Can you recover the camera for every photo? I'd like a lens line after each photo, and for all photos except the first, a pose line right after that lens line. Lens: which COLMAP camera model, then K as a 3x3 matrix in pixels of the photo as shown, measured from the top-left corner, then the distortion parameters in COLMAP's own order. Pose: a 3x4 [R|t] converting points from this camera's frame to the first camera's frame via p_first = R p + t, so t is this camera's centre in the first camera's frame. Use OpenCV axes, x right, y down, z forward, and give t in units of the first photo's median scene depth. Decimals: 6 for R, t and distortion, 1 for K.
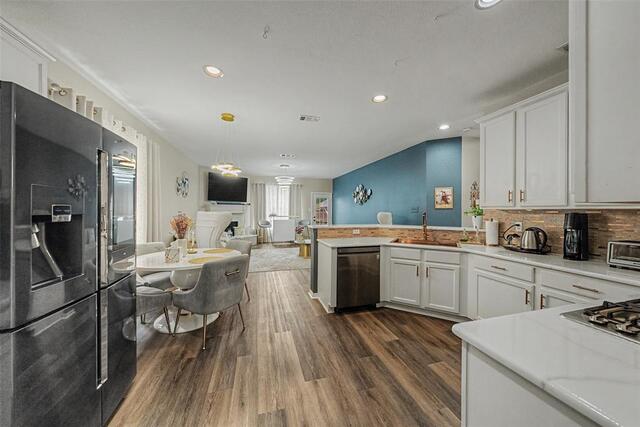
lens RADIAL K [[222.1, 0, 326.3], [0, 222.1, 212.3], [0, 0, 1]] dist [-0.000956, -0.000289]
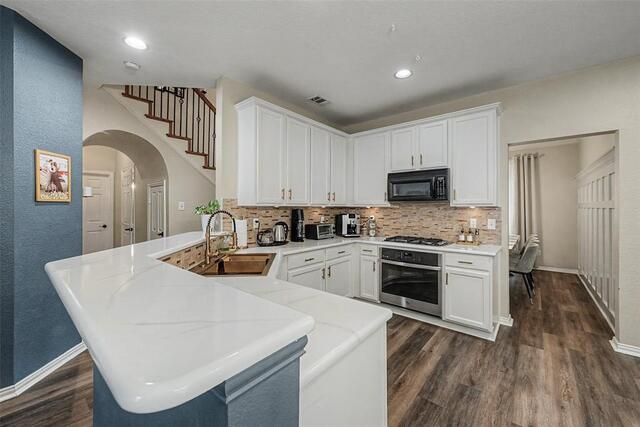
lens RADIAL K [[261.6, 0, 319.4], [0, 261.6, 205.0], [0, 0, 1]] dist [0.000017, 0.000517]
pose [[-0.541825, 0.005554, 0.840473, -0.324844], [0.006848, 0.999974, -0.002193, -0.014855], [-0.840464, 0.004568, -0.541849, 1.626476]]
